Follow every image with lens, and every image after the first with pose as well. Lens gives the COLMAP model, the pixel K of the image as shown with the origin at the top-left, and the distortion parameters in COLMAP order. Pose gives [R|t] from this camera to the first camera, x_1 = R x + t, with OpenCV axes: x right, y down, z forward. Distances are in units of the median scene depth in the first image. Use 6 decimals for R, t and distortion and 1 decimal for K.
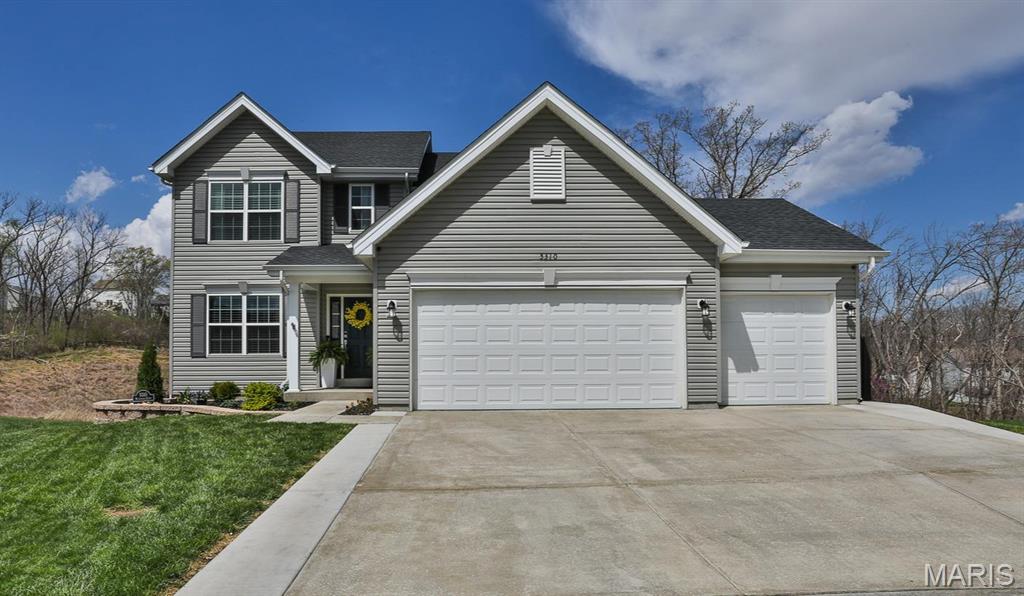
lens RADIAL K [[523.3, 0, 511.9], [0, 523.3, 354.9], [0, 0, 1]] dist [-0.002843, -0.000139]
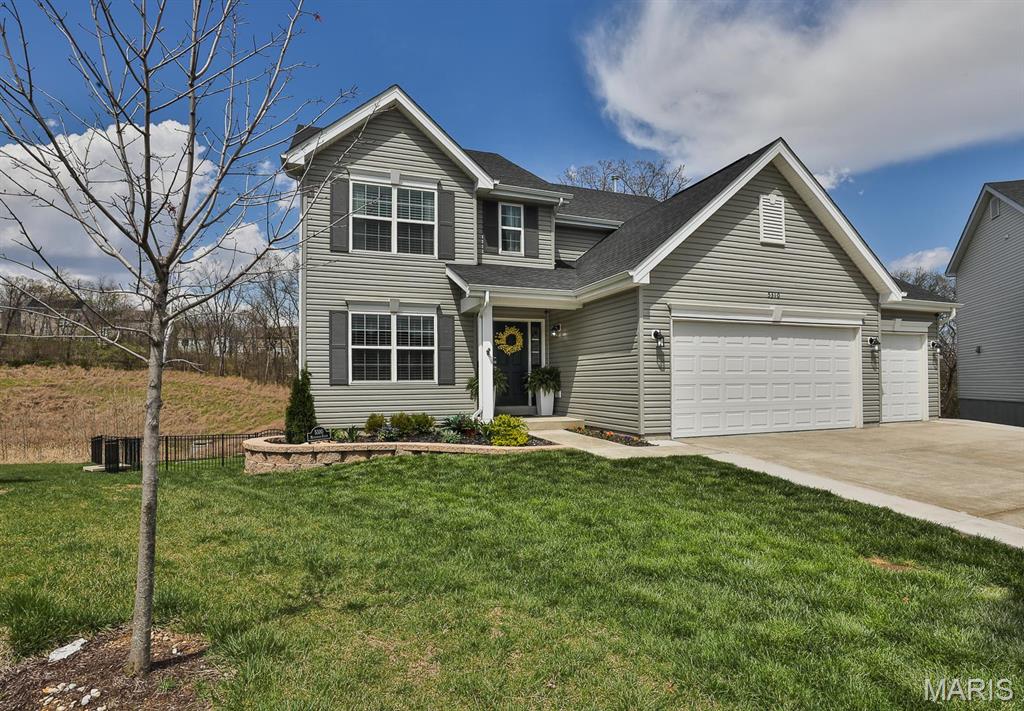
lens RADIAL K [[495.8, 0, 511.5], [0, 495.8, 373.7], [0, 0, 1]] dist [-0.000467, 0.000198]
pose [[0.943464, 0.002326, 0.331467, -0.604015], [-0.002248, 0.999997, -0.000621, -0.014365], [-0.331468, -0.000159, 0.943466, 0.144365]]
